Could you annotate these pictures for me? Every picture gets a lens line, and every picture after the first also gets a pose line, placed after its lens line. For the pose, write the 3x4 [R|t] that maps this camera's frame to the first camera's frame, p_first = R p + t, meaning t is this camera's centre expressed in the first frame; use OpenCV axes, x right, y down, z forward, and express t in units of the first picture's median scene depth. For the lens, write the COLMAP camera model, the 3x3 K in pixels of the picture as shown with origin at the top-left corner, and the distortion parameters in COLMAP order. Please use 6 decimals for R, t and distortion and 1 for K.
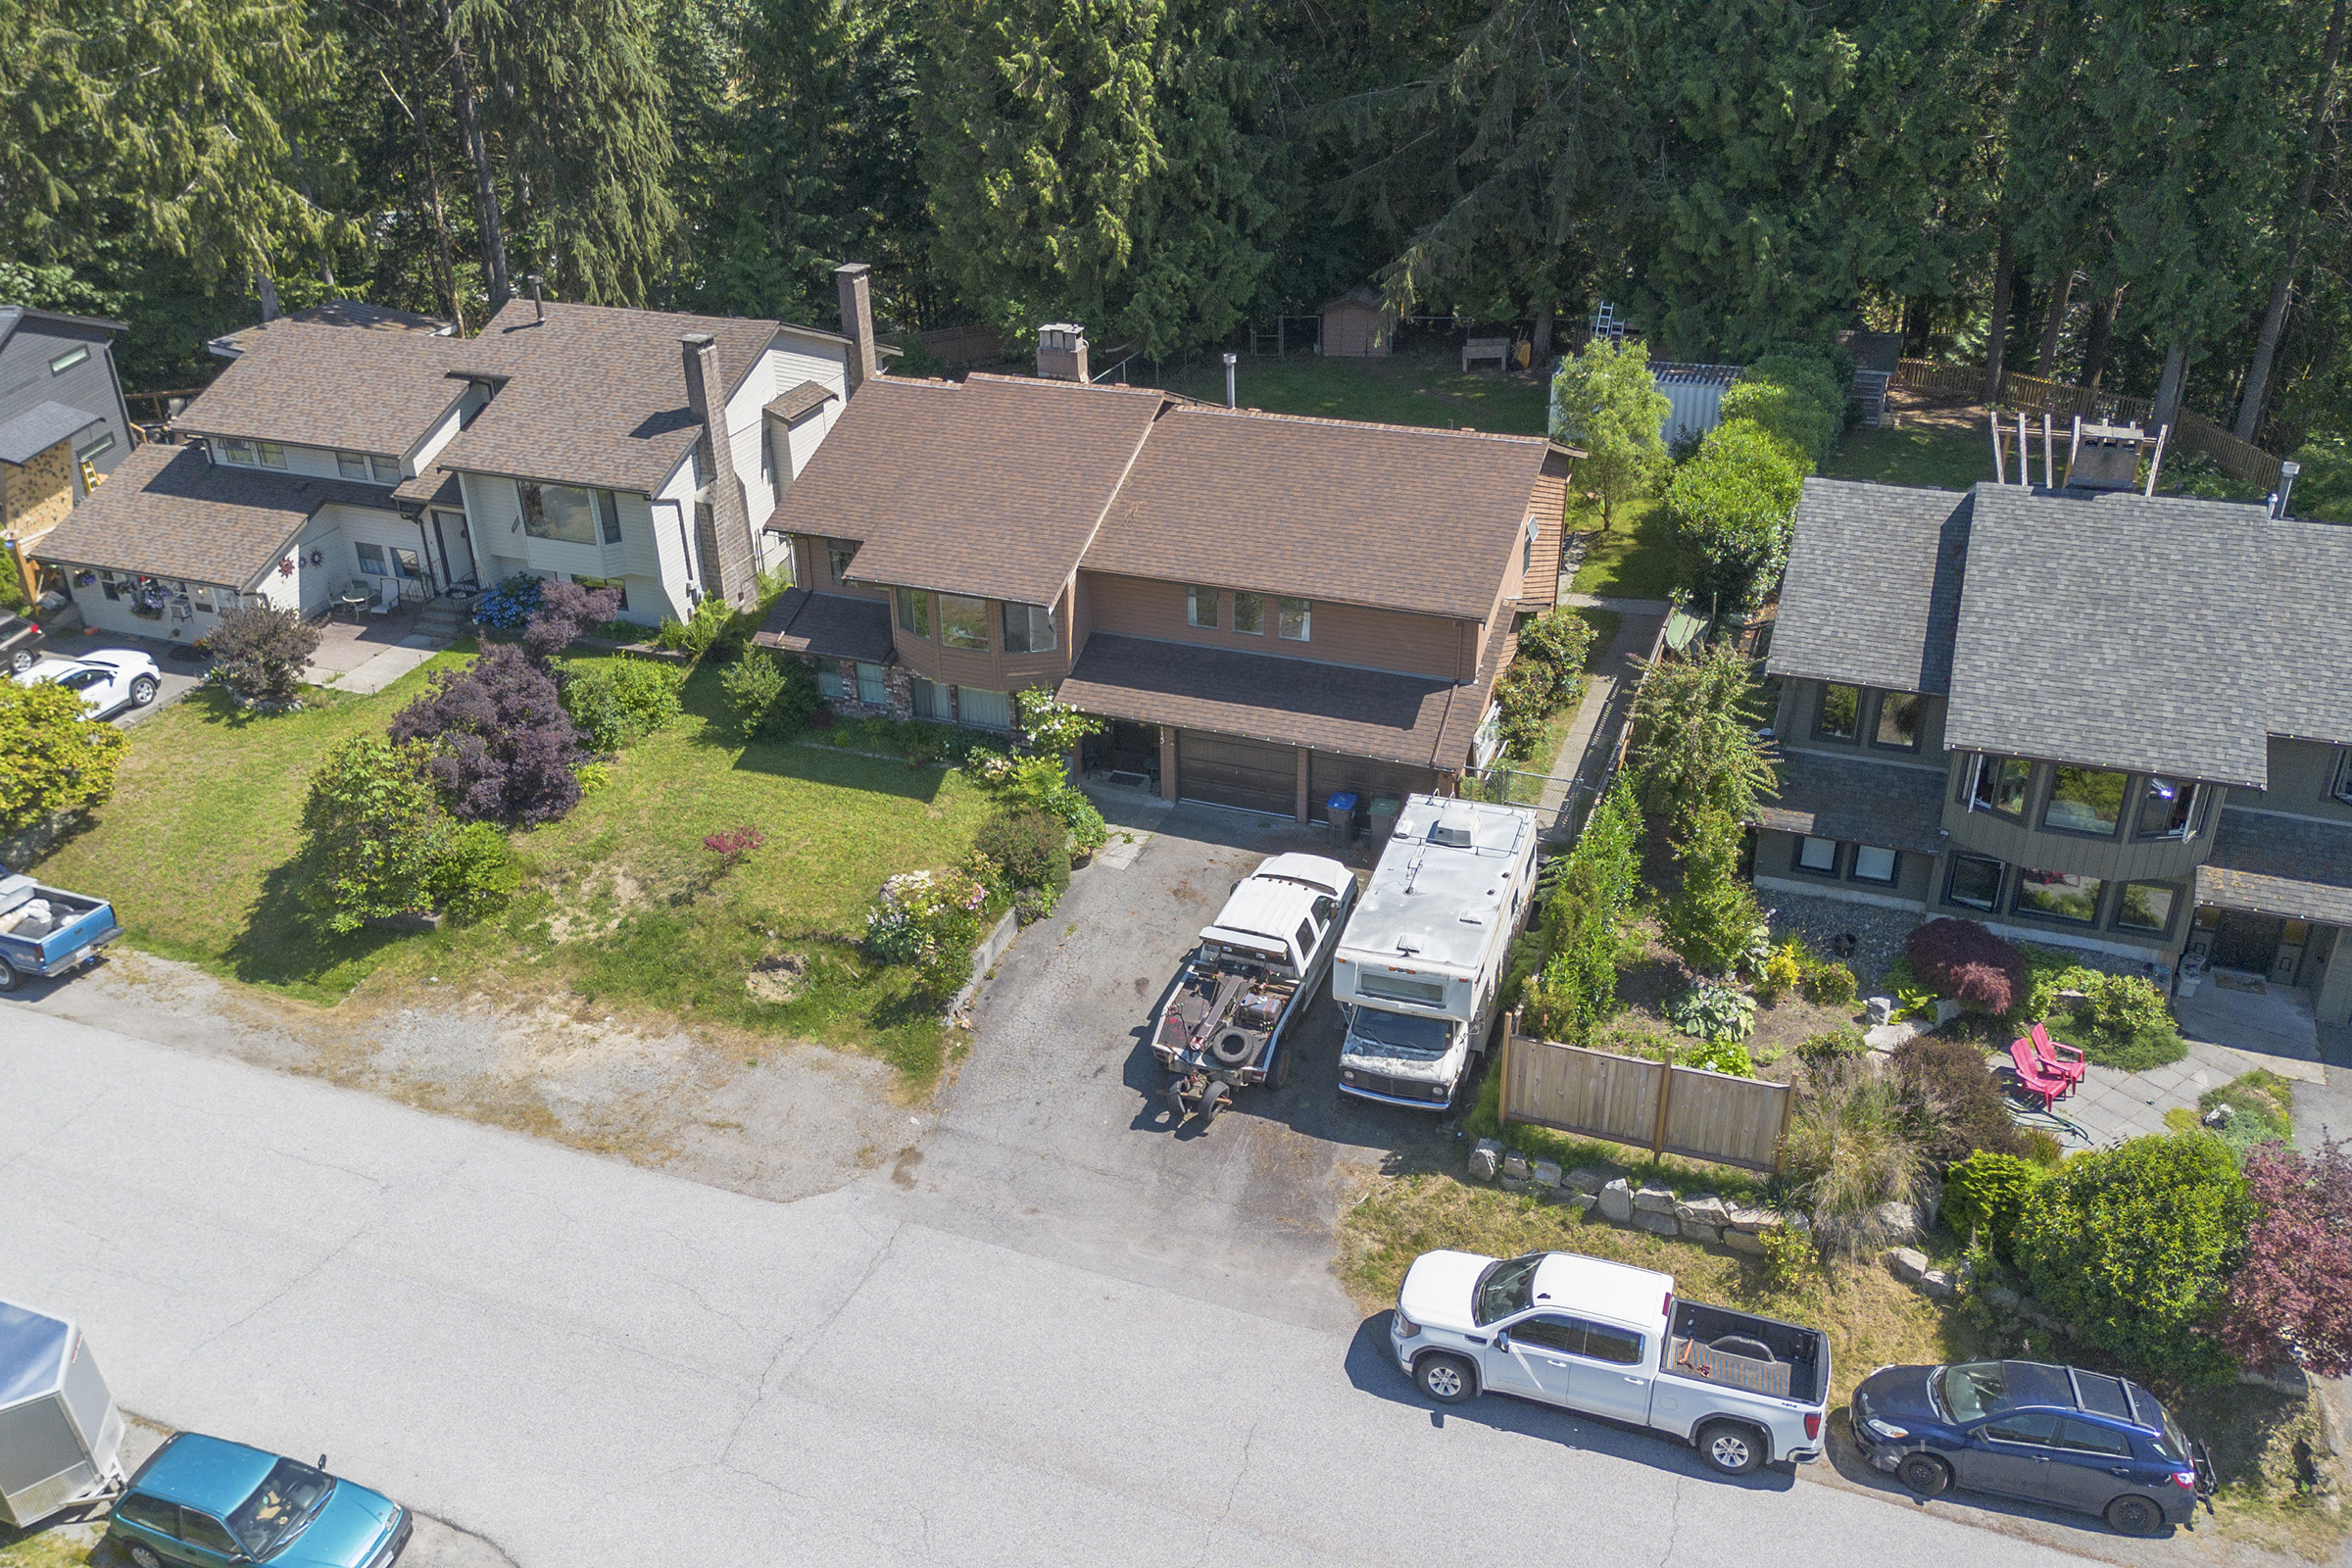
lens RADIAL K [[1976.0, 0, 1136.3], [0, 1976.0, 783.9], [0, 0, 1]] dist [0.071148, -0.079757]
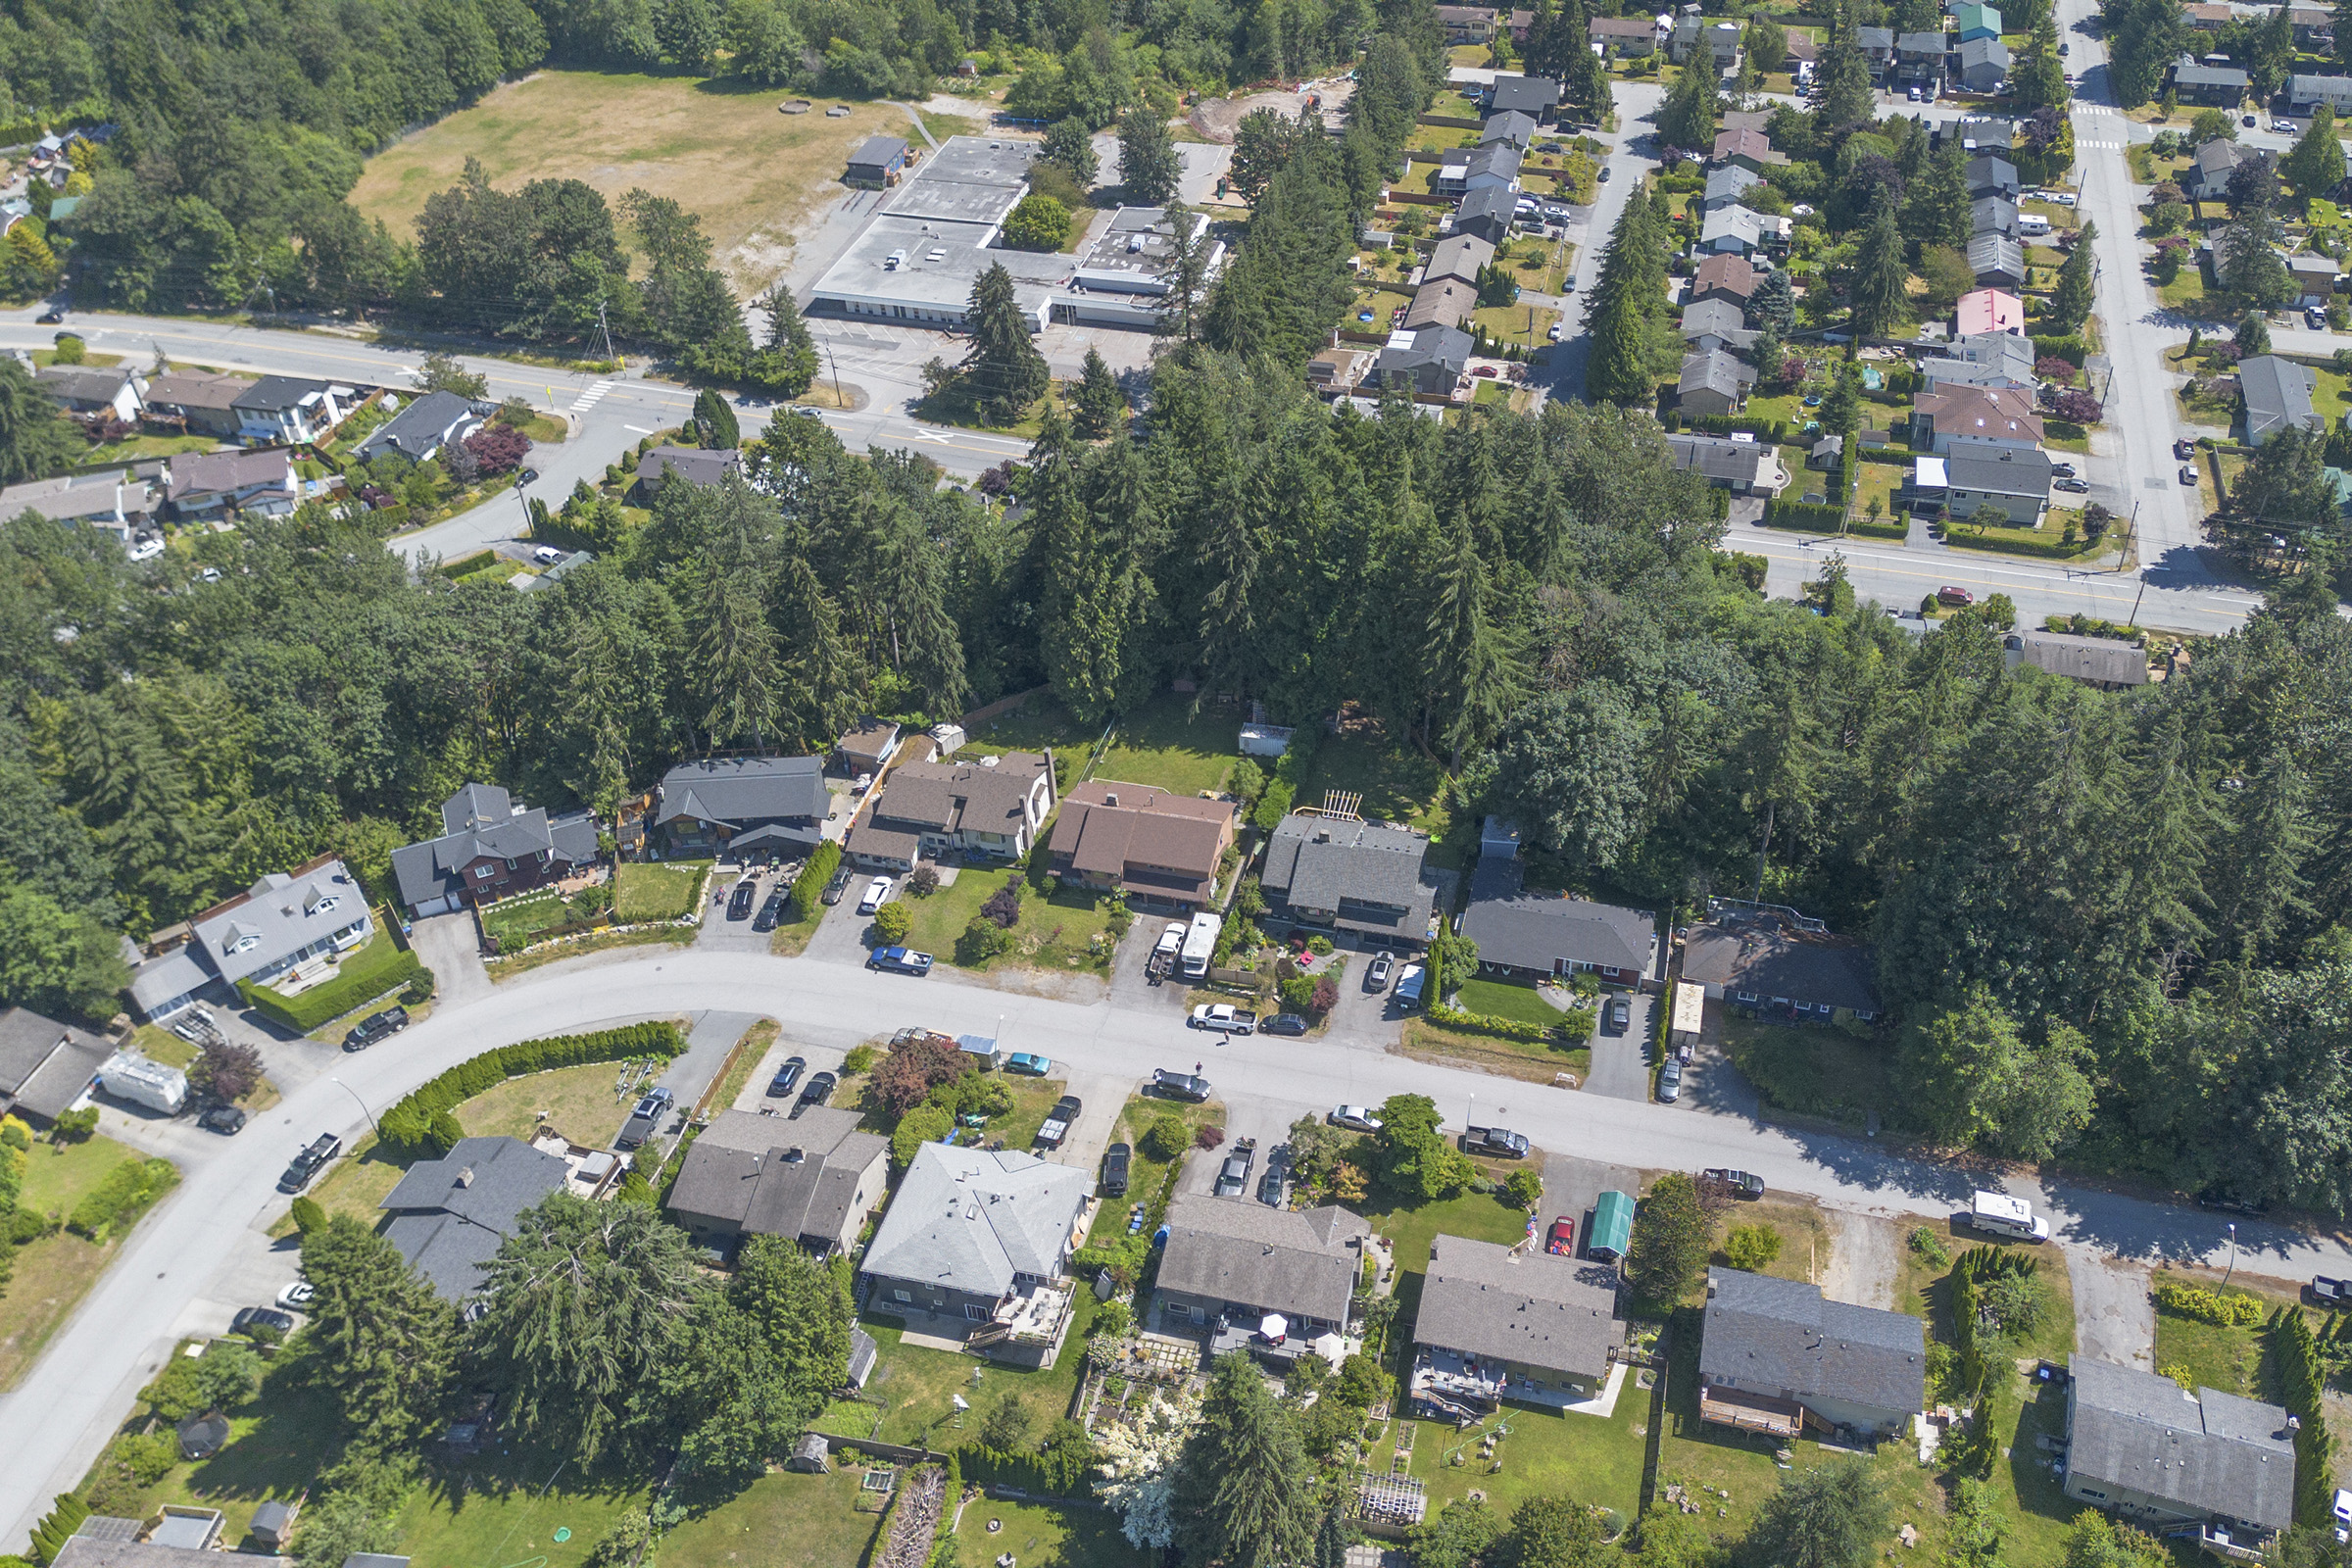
lens RADIAL K [[1973.3, 0, 1305.1], [0, 1973.3, 782.4], [0, 0, 1]] dist [0.103199, -0.134125]
pose [[0.988896, -0.087557, 0.120079, -0.167271], [0.060769, 0.975613, 0.210916, -1.412049], [-0.135618, -0.201277, 0.970101, -4.006434]]
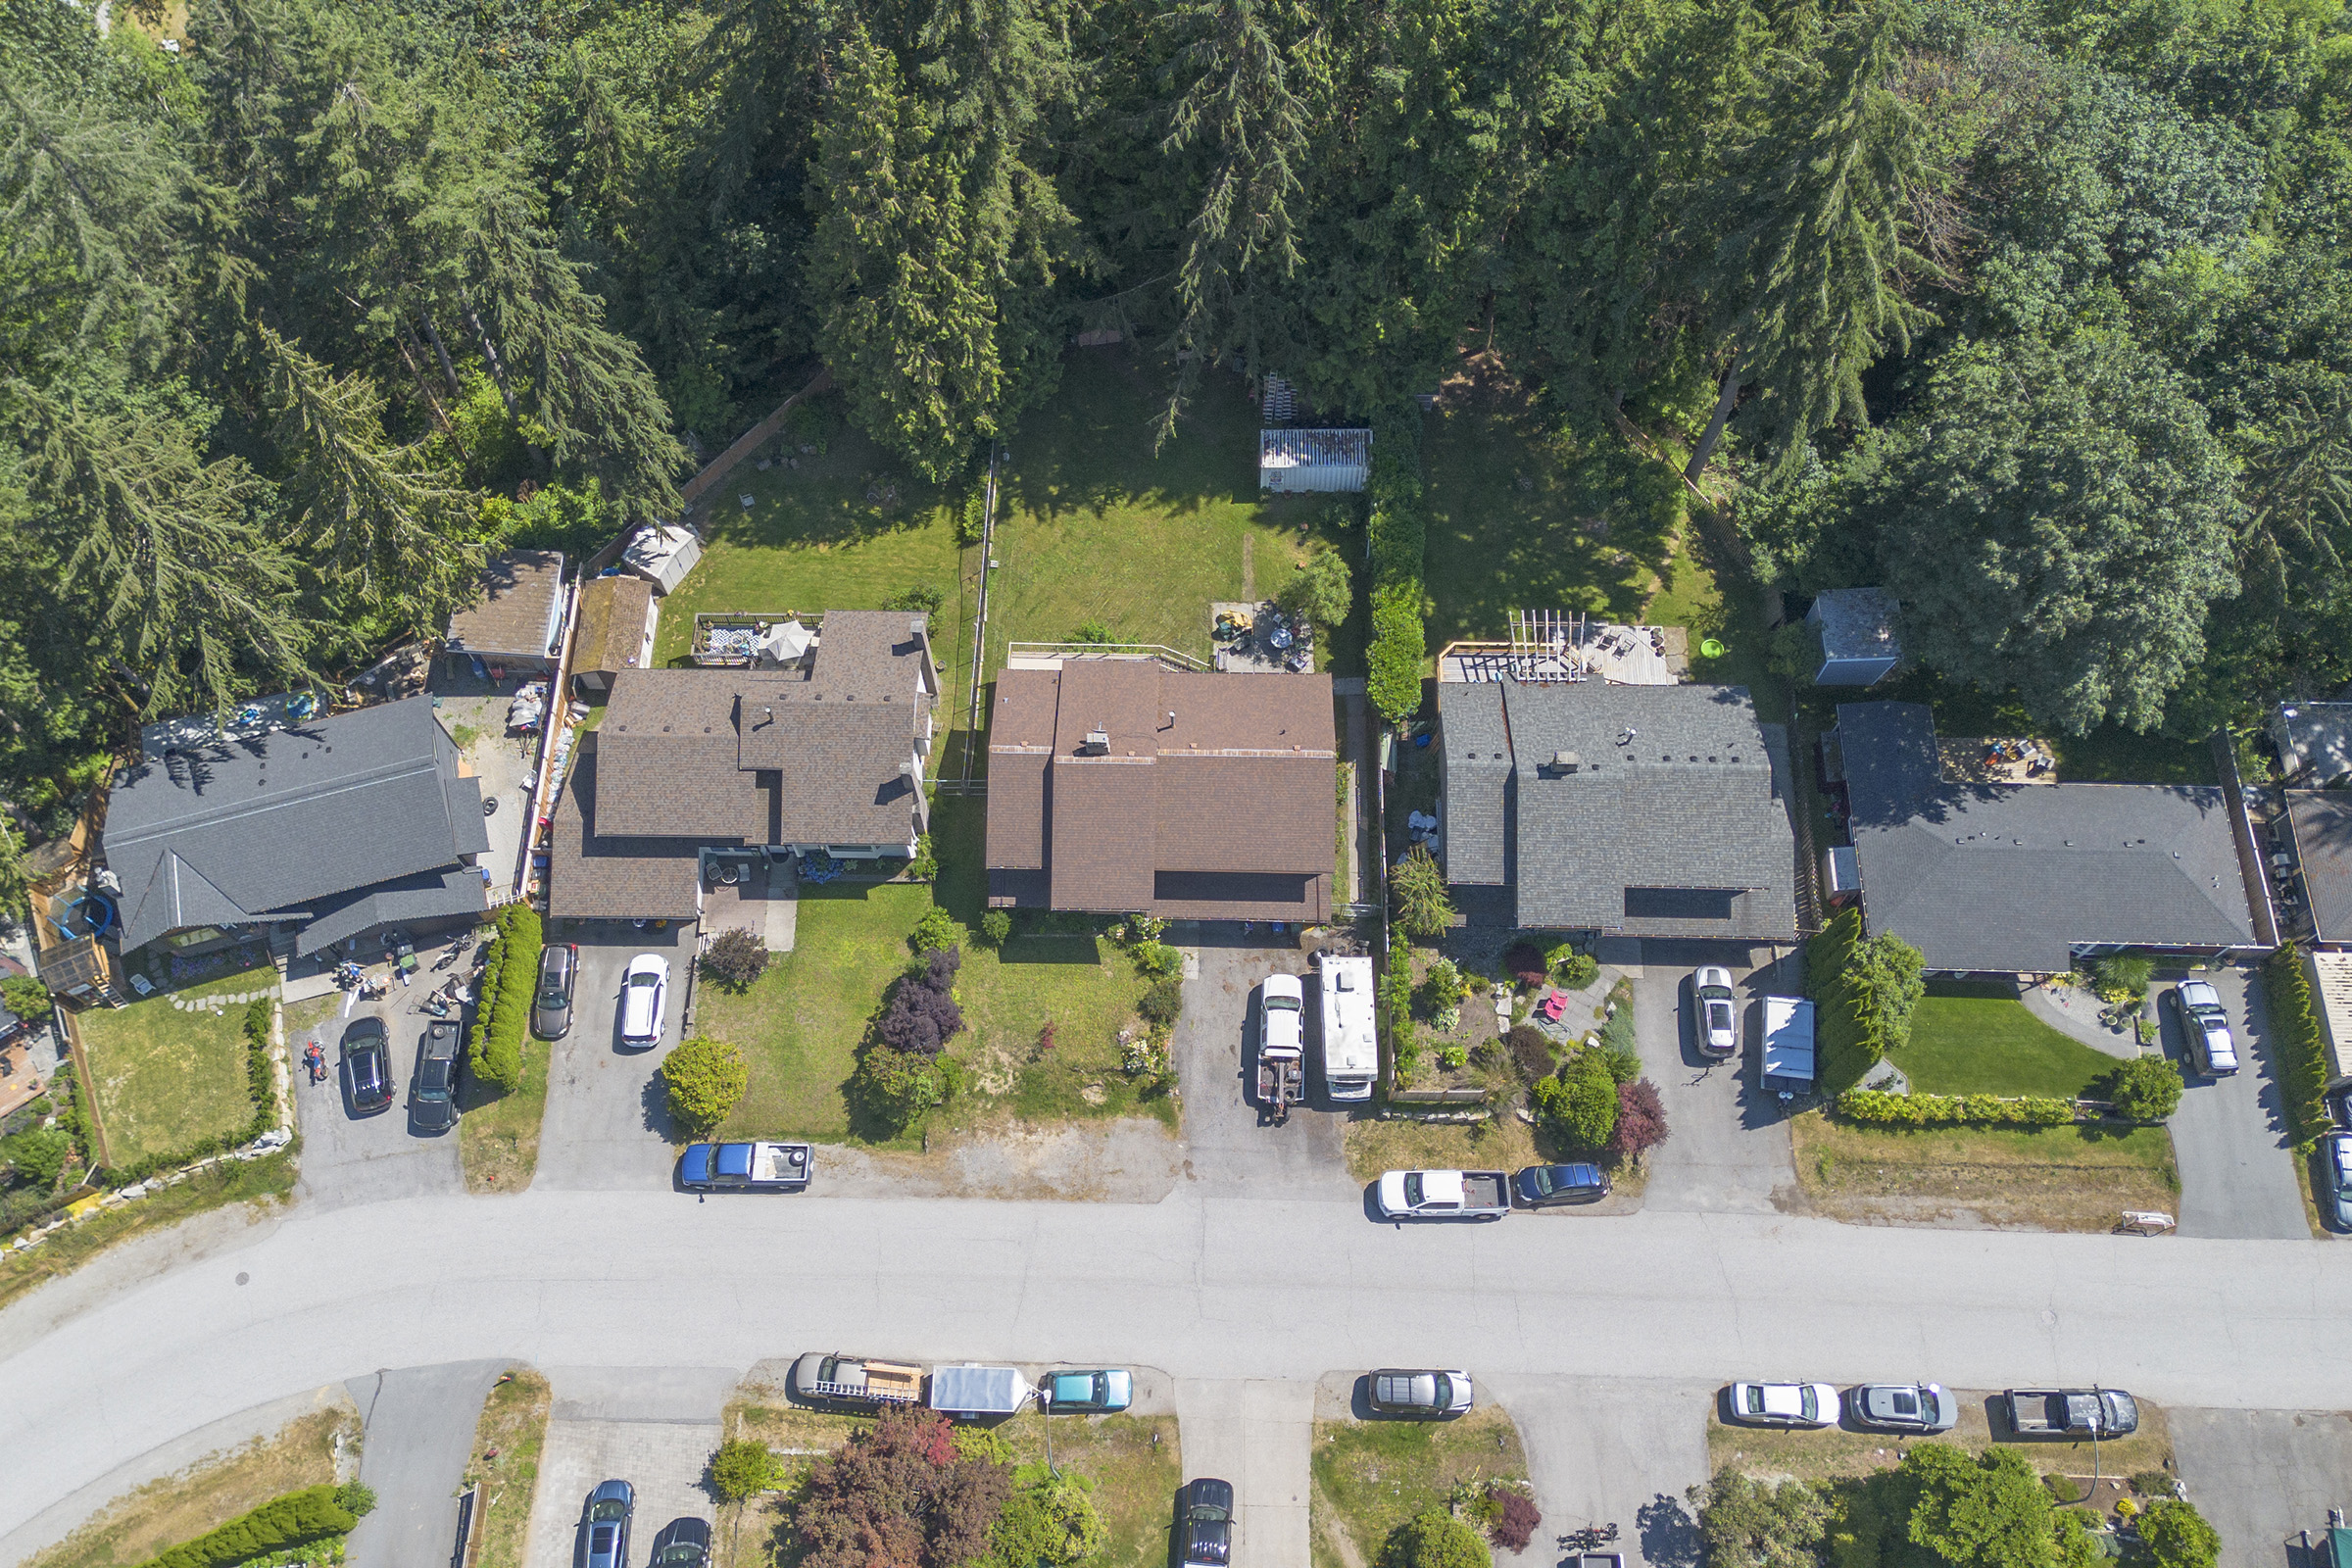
lens RADIAL K [[1967.6, 0, 1146.6], [0, 1967.6, 786.4], [0, 0, 1]] dist [0.081171, -0.117001]
pose [[0.937257, -0.312892, 0.153778, -0.391020], [0.154375, 0.767943, 0.621637, -1.778217], [-0.312597, -0.558894, 0.768063, -0.737383]]
